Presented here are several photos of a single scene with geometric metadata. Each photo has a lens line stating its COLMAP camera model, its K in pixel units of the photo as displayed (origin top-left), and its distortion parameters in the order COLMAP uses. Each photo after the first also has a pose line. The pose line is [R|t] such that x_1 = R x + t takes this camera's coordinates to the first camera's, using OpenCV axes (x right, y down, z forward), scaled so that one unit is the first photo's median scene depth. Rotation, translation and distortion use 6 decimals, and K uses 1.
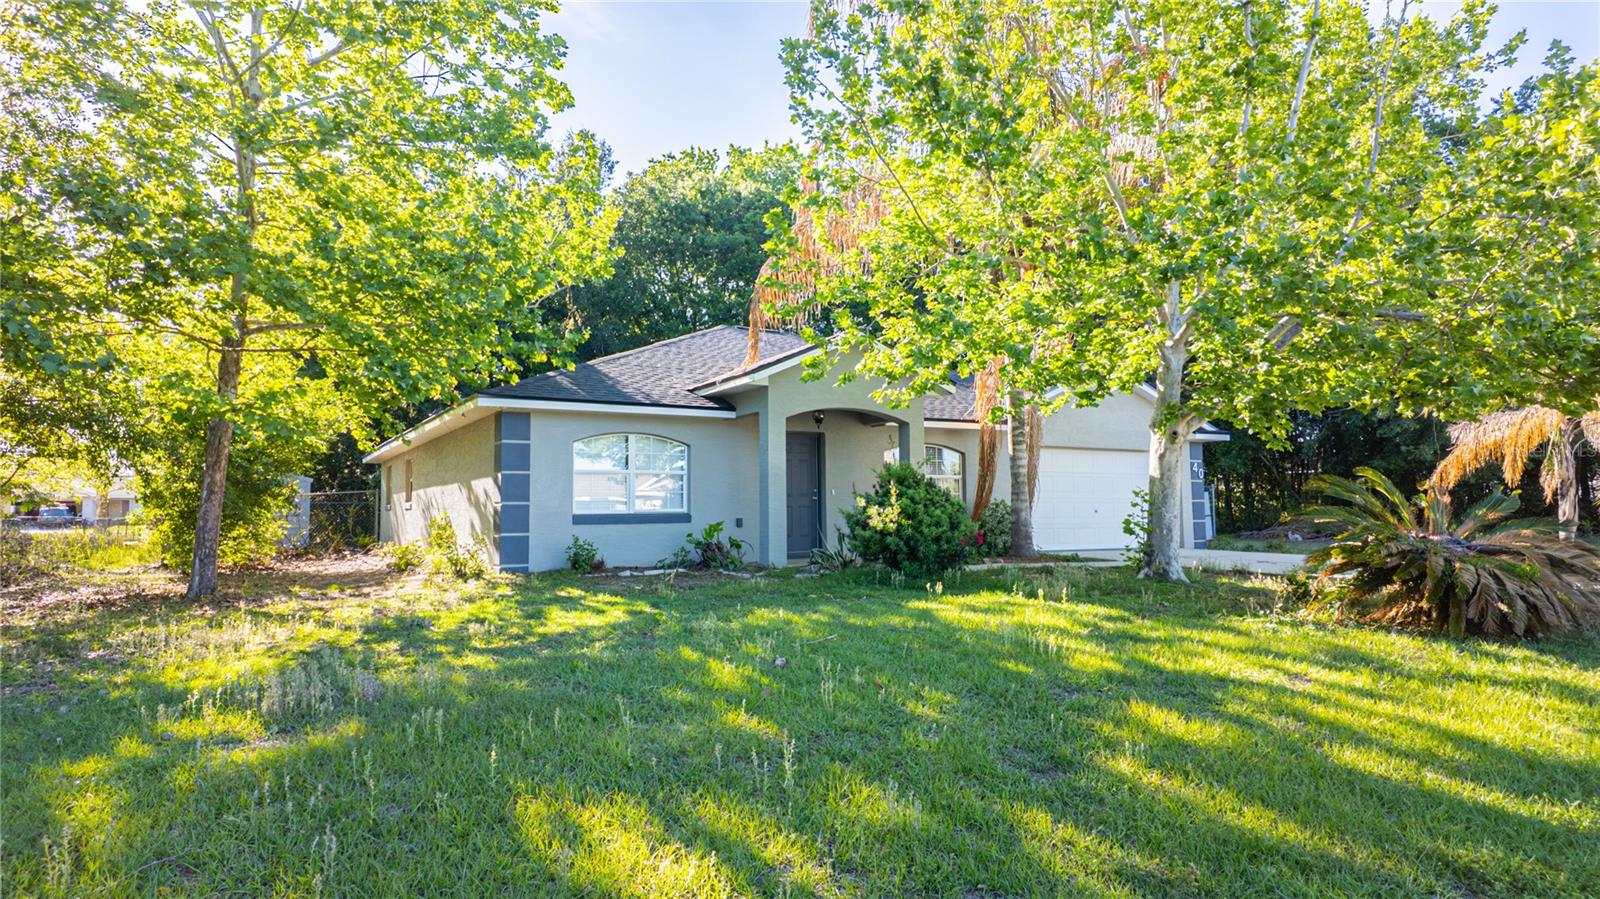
lens RADIAL K [[949.2, 0, 793.9], [0, 949.2, 436.5], [0, 0, 1]] dist [0.066578, -0.060498]
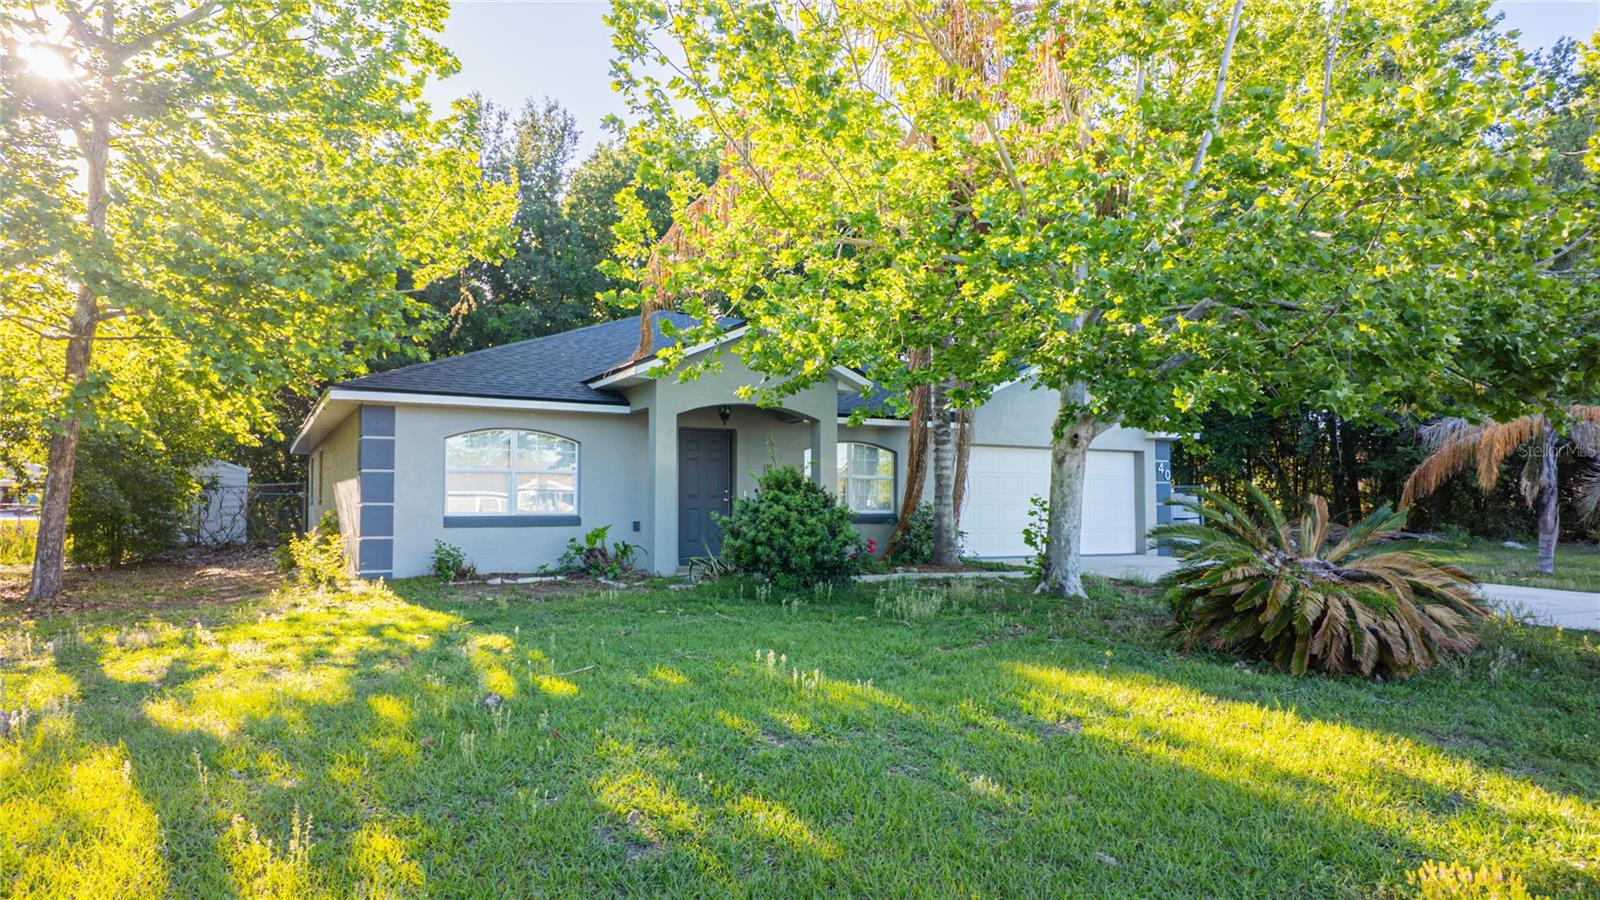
lens RADIAL K [[999.4, 0, 800.0], [0, 999.4, 450.0], [0, 0, 1]] dist [0.088503, -0.094751]
pose [[0.999613, 0.008582, -0.026477, 0.139391], [-0.007882, 0.999620, 0.026413, -0.011620], [0.026694, -0.026194, 0.999300, 0.030074]]
